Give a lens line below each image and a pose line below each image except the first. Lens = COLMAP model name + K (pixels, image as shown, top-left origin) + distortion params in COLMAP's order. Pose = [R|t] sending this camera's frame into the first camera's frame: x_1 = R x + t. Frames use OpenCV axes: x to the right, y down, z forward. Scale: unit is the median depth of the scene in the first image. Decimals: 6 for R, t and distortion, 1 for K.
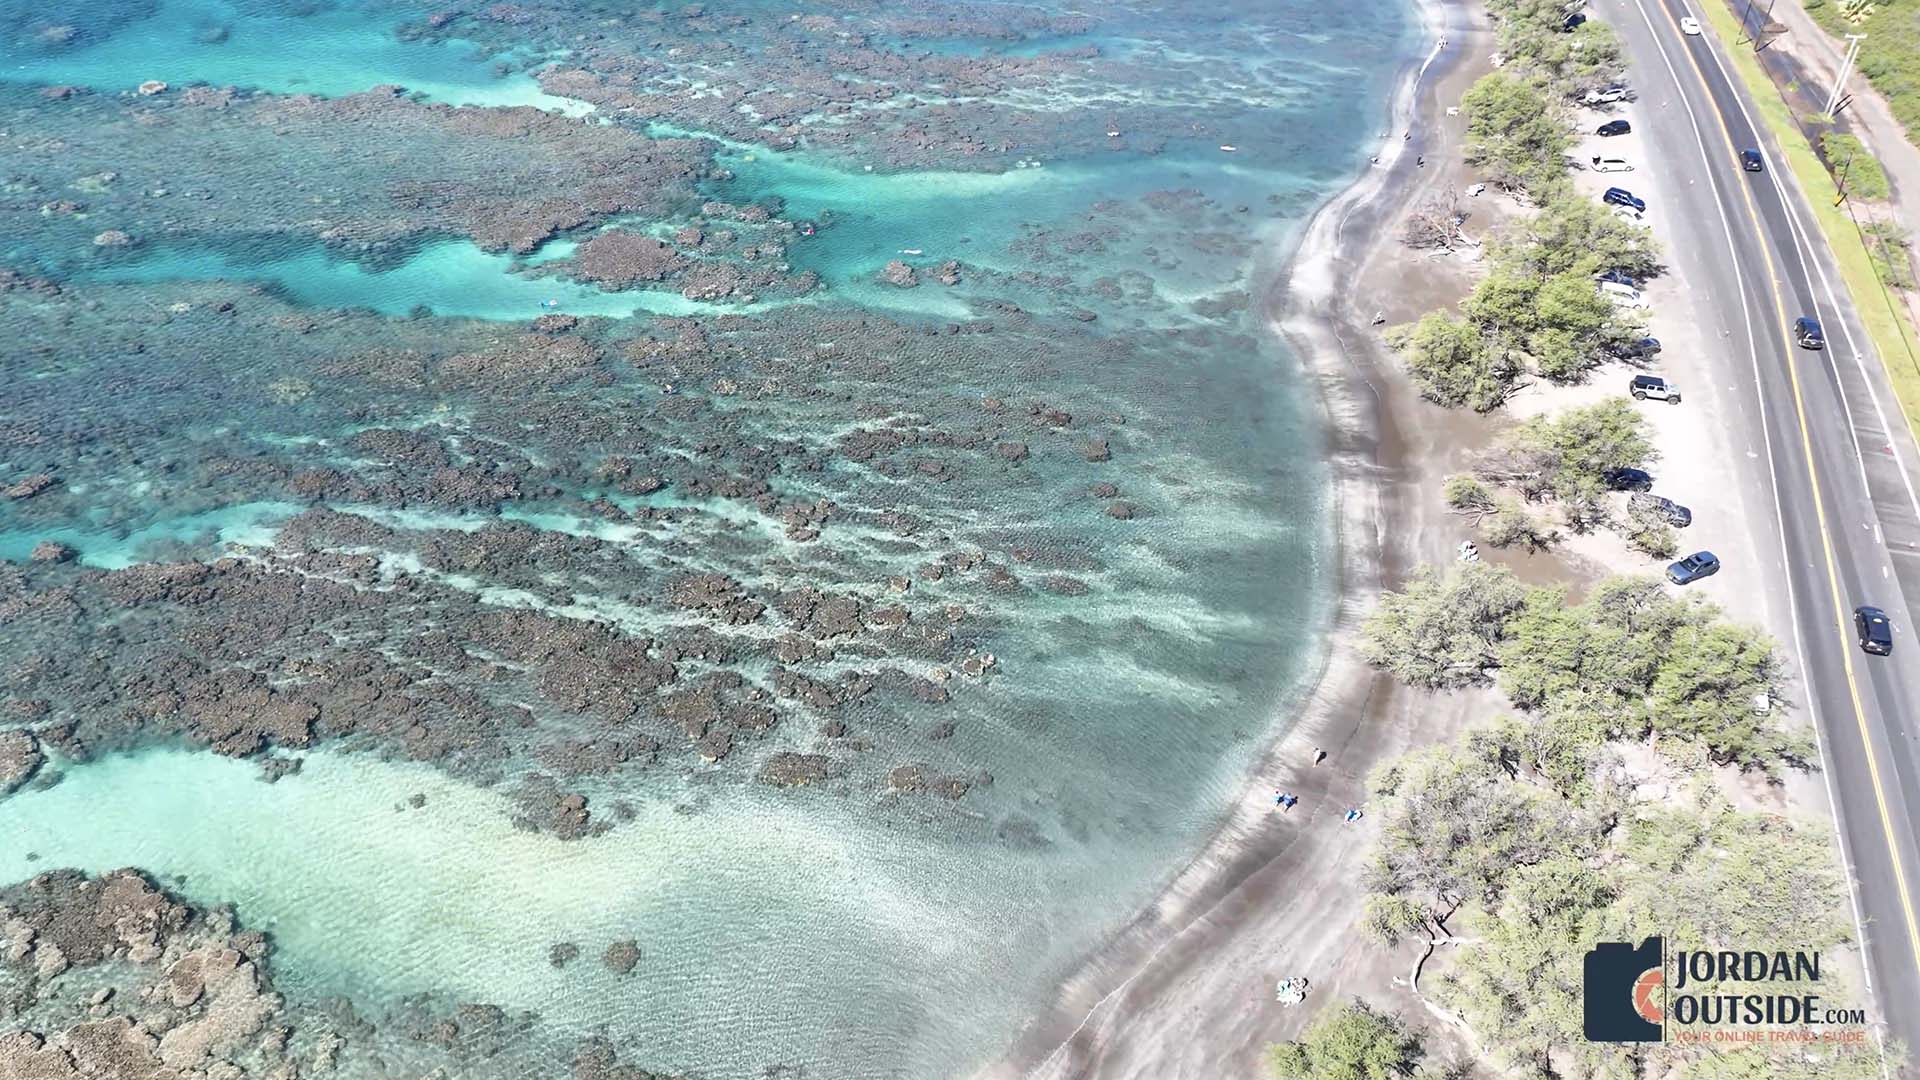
lens RADIAL K [[1475.3, 0, 960.5], [0, 1475.3, 547.5], [0, 0, 1]] dist [0.000728, 0.013920]
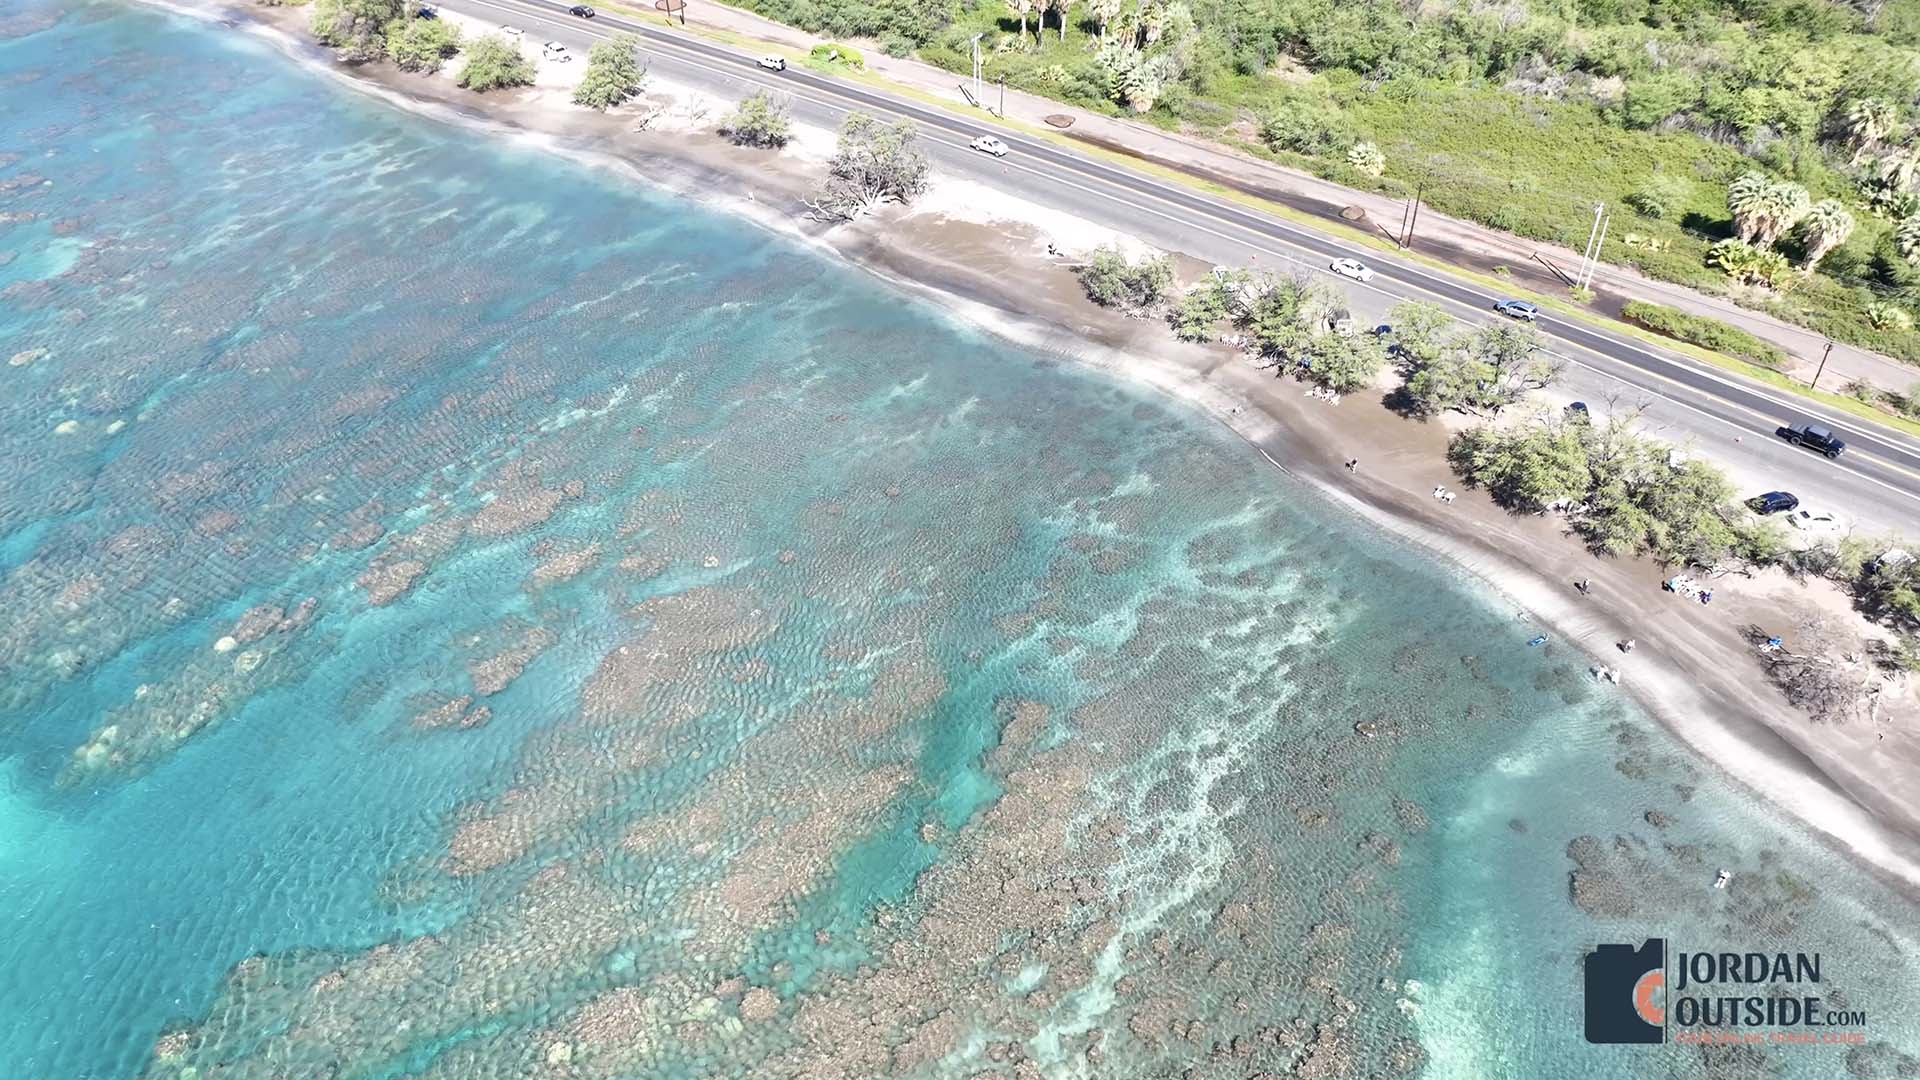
lens RADIAL K [[1468.5, 0, 930.6], [0, 1468.5, 542.6], [0, 0, 1]] dist [0.000022, 0.000980]
pose [[0.510895, -0.534983, 0.672889, -0.356203], [0.556359, 0.802485, 0.215599, -0.688335], [-0.655325, 0.264219, 0.707628, 0.790364]]
